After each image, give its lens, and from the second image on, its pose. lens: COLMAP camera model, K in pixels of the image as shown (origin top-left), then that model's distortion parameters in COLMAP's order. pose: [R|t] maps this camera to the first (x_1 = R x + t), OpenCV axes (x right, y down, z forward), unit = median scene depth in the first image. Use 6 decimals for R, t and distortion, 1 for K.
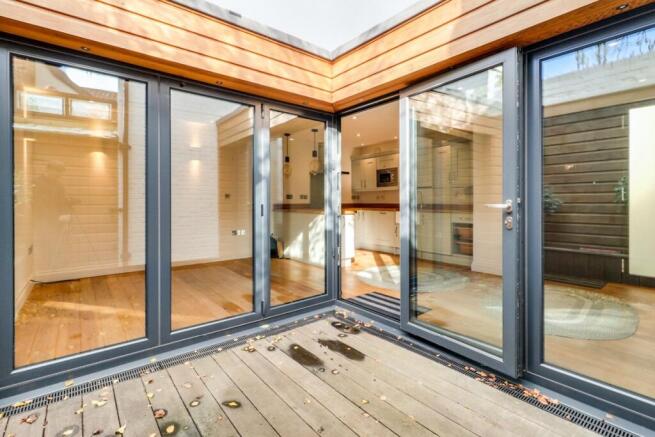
lens RADIAL K [[308.1, 0, 329.5], [0, 308.1, 203.4], [0, 0, 1]] dist [-0.000197, -0.000077]
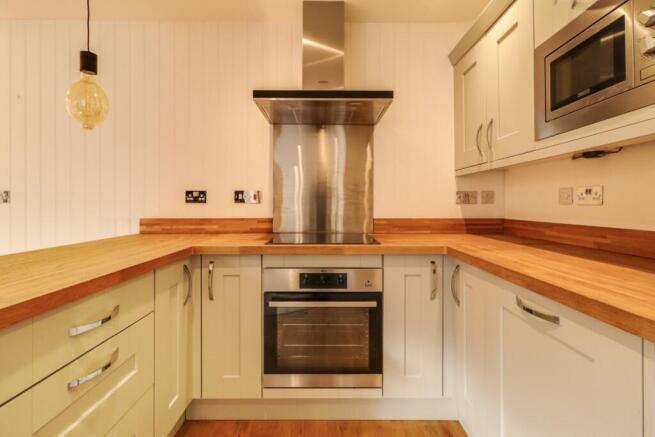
lens RADIAL K [[308.1, 0, 329.5], [0, 308.1, 203.4], [0, 0, 1]] dist [-0.000197, -0.000077]
pose [[0.778085, 0.002331, -0.628155, 0.284571], [-0.005915, 0.999976, -0.003615, -0.021457], [0.628131, 0.006528, 0.778080, 1.267469]]
